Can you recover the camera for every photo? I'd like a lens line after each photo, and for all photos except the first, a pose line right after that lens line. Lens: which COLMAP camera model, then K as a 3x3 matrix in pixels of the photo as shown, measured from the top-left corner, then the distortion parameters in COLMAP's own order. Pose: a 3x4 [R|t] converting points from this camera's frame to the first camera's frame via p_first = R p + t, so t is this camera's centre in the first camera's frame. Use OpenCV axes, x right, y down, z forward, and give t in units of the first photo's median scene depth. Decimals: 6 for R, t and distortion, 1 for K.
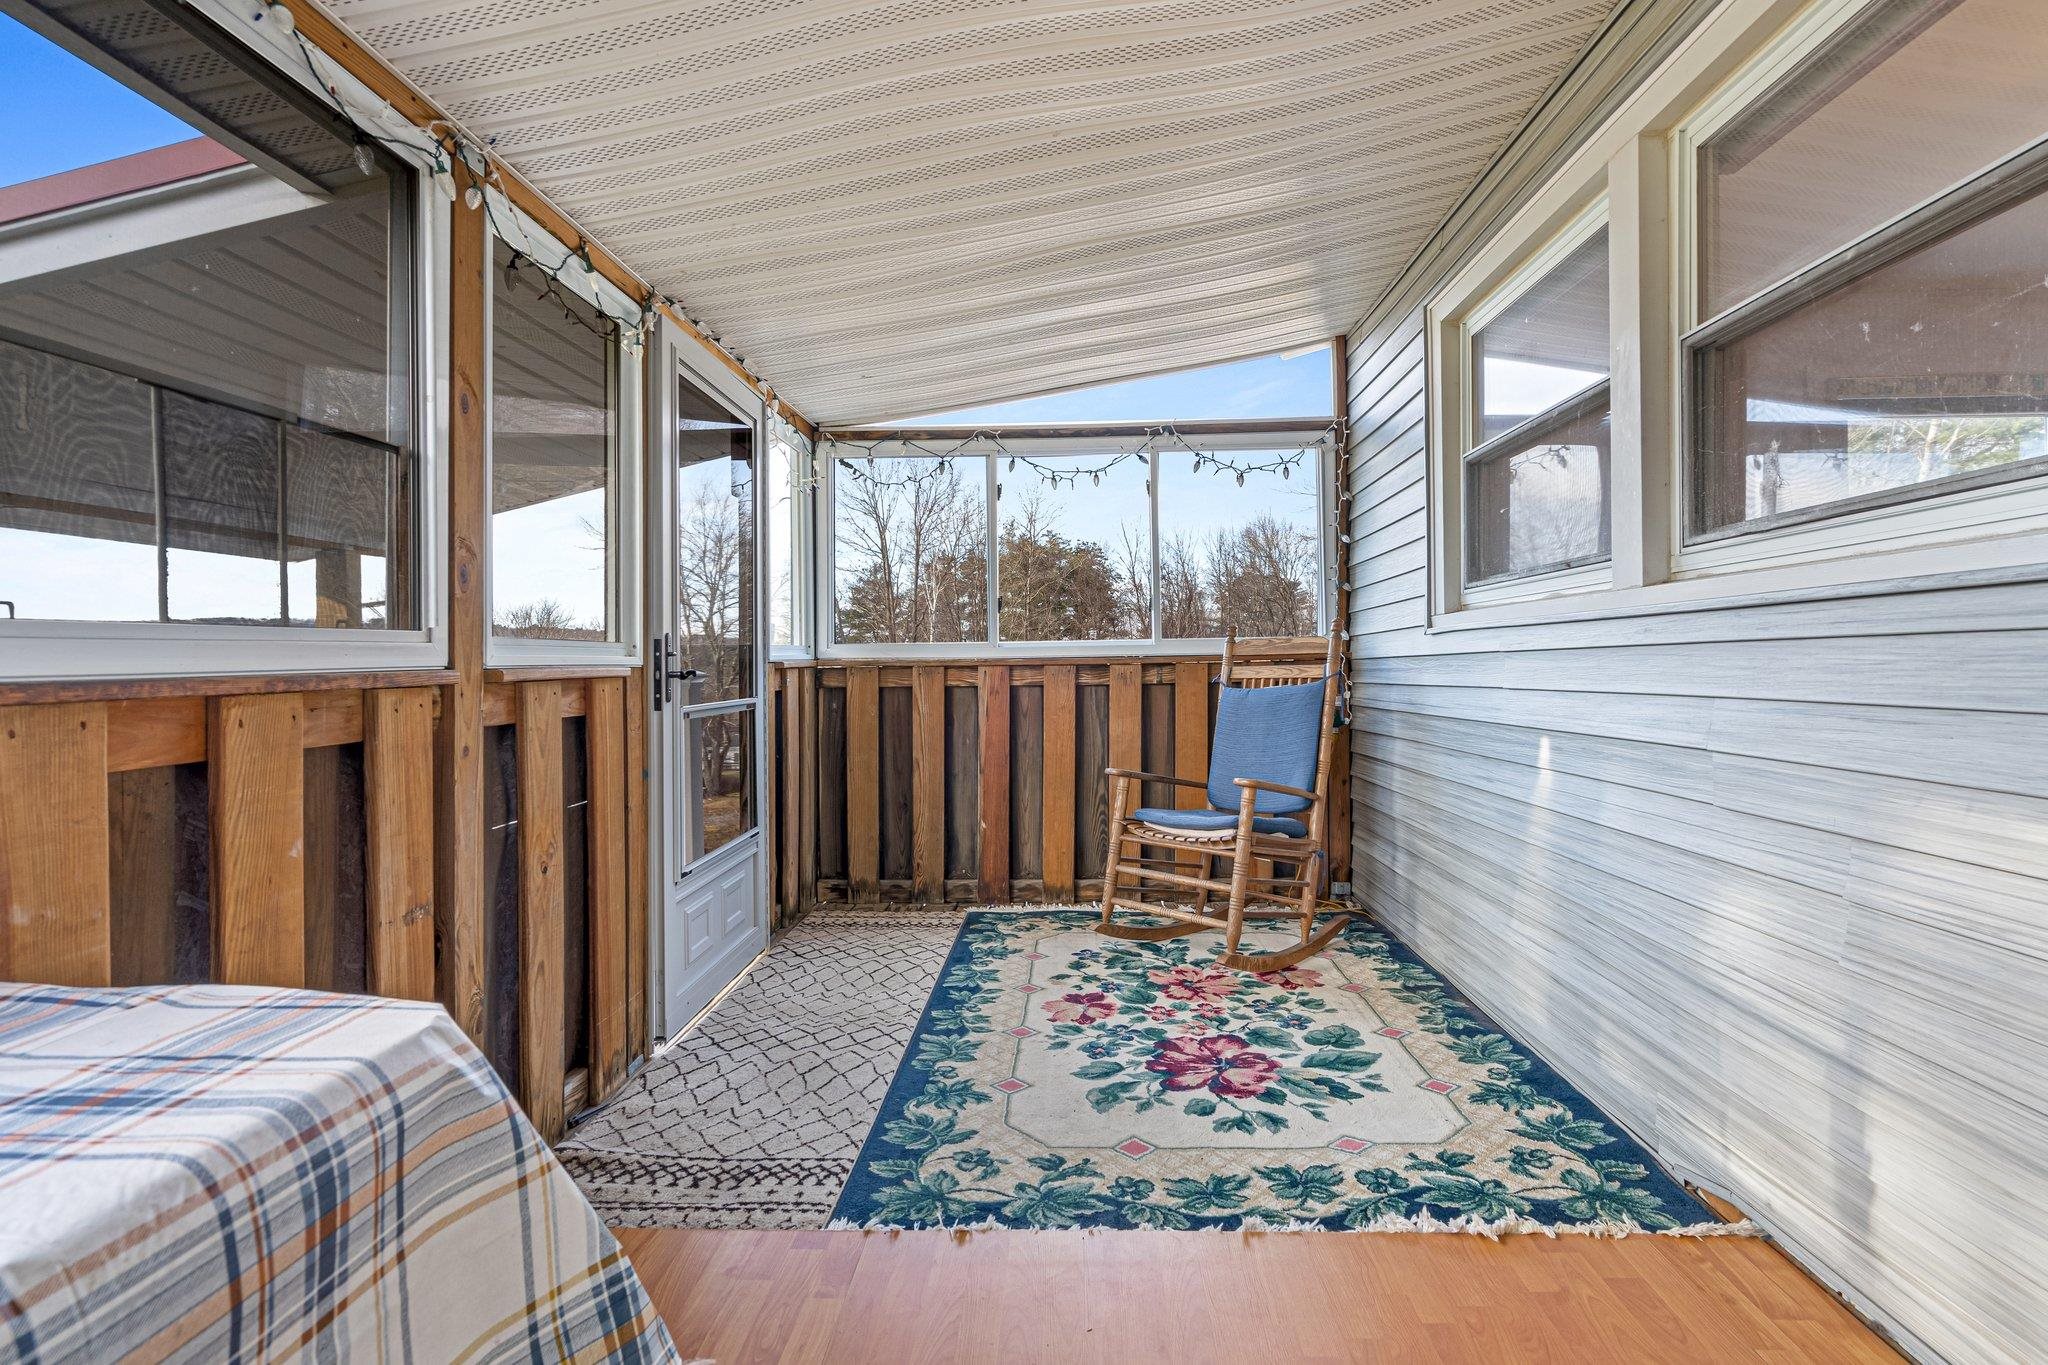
lens RADIAL K [[945.9, 0, 1023.6], [0, 945.9, 660.5], [0, 0, 1]] dist [-0.010864, 0.000310]
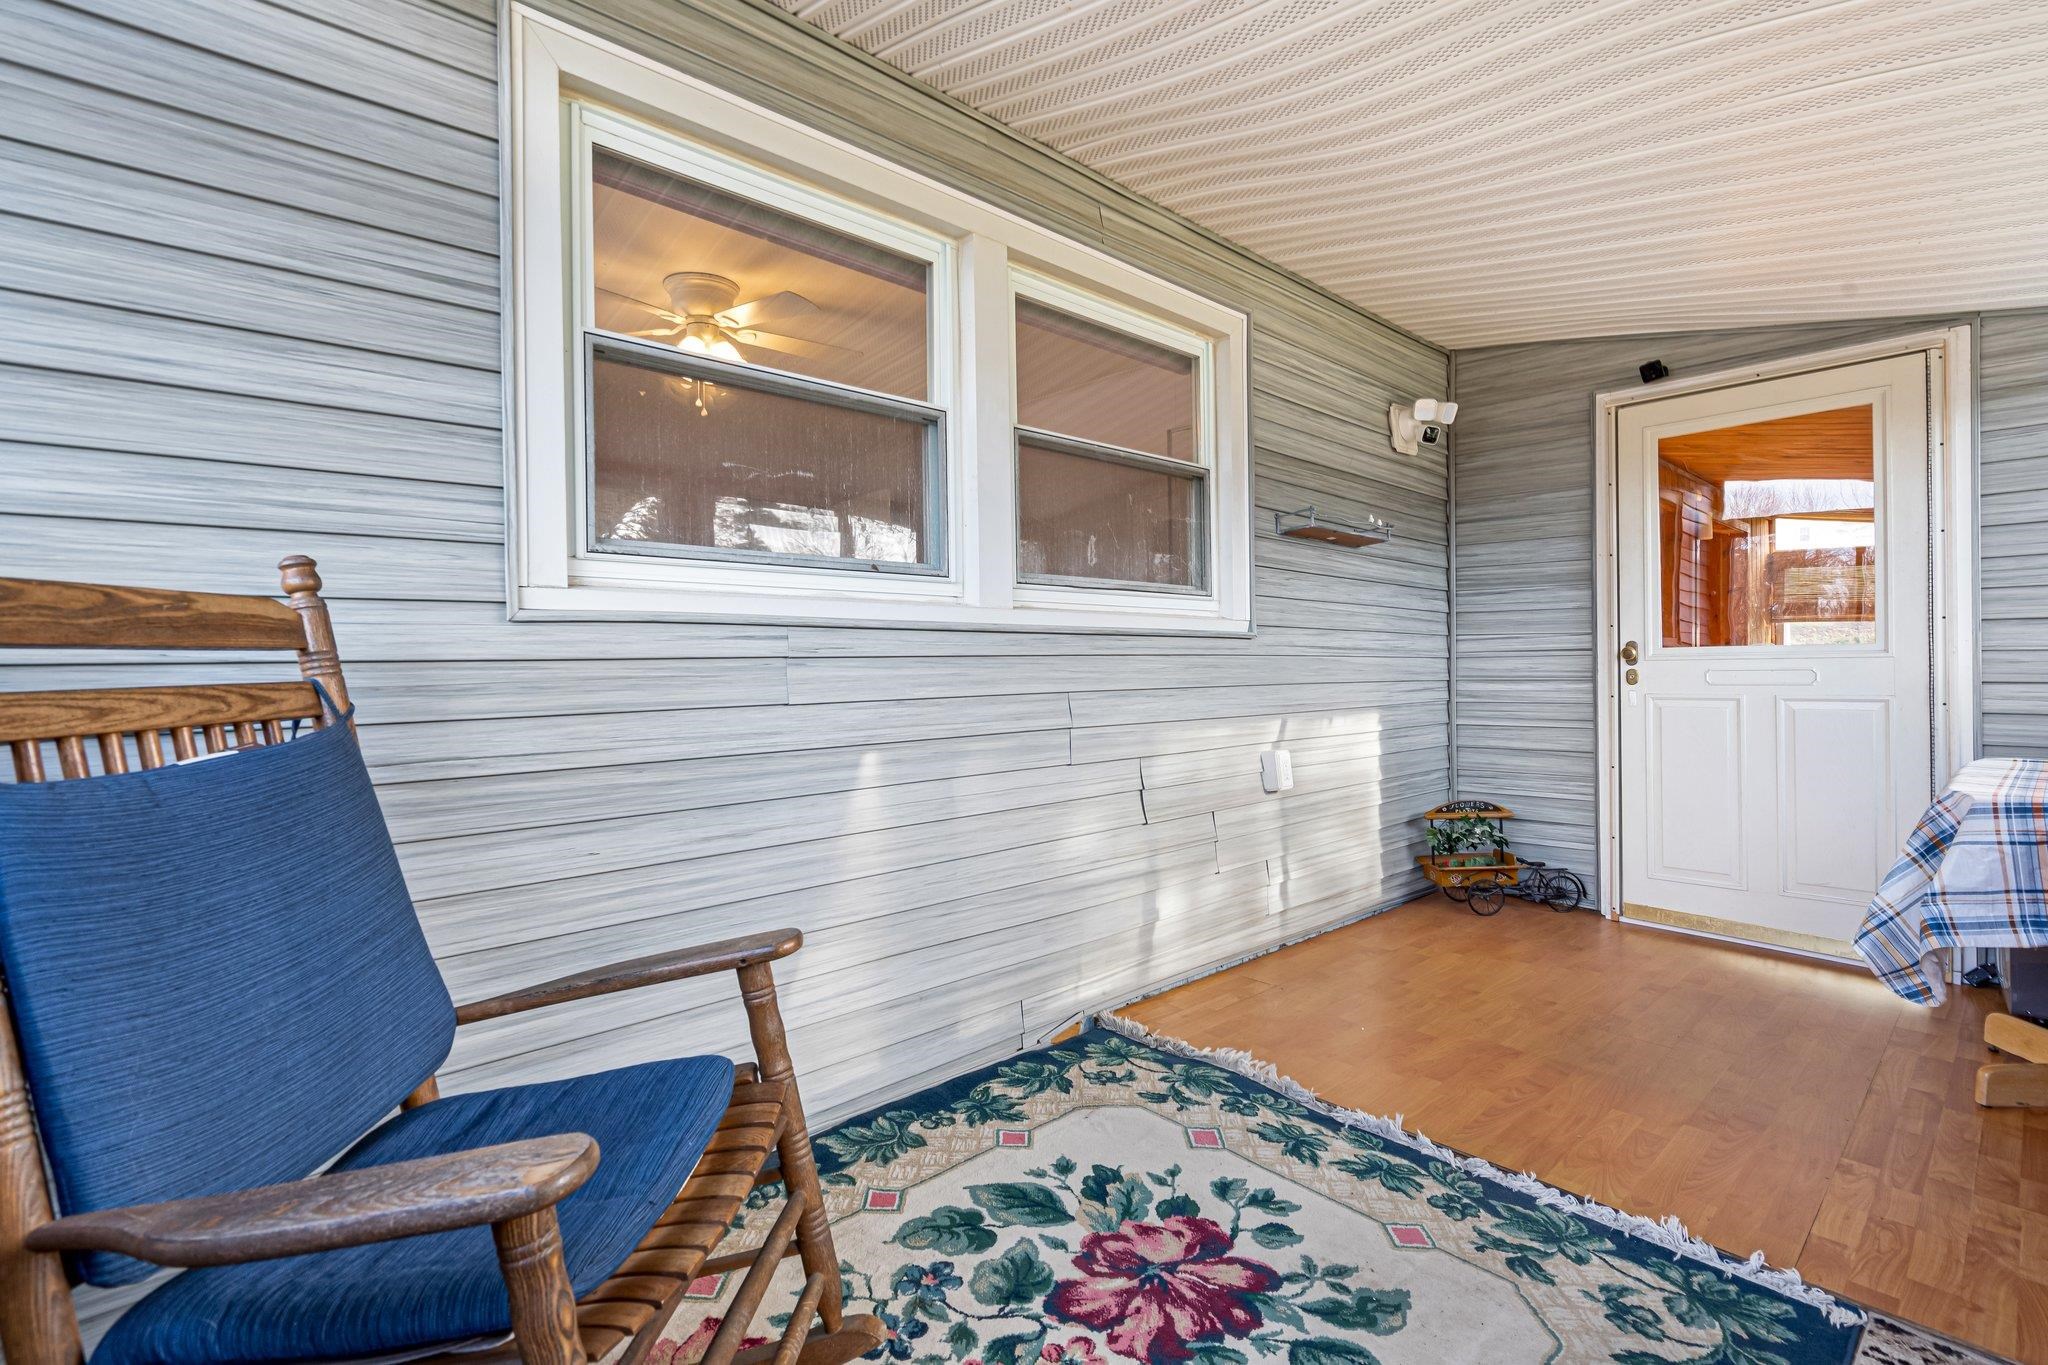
lens RADIAL K [[945.9, 0, 1023.6], [0, 945.9, 660.5], [0, 0, 1]] dist [-0.010864, 0.000310]
pose [[-0.721327, 0.024572, 0.692158, -0.212314], [0.014807, 0.999689, -0.020059, 0.012960], [-0.692436, -0.004220, -0.721467, 1.715790]]
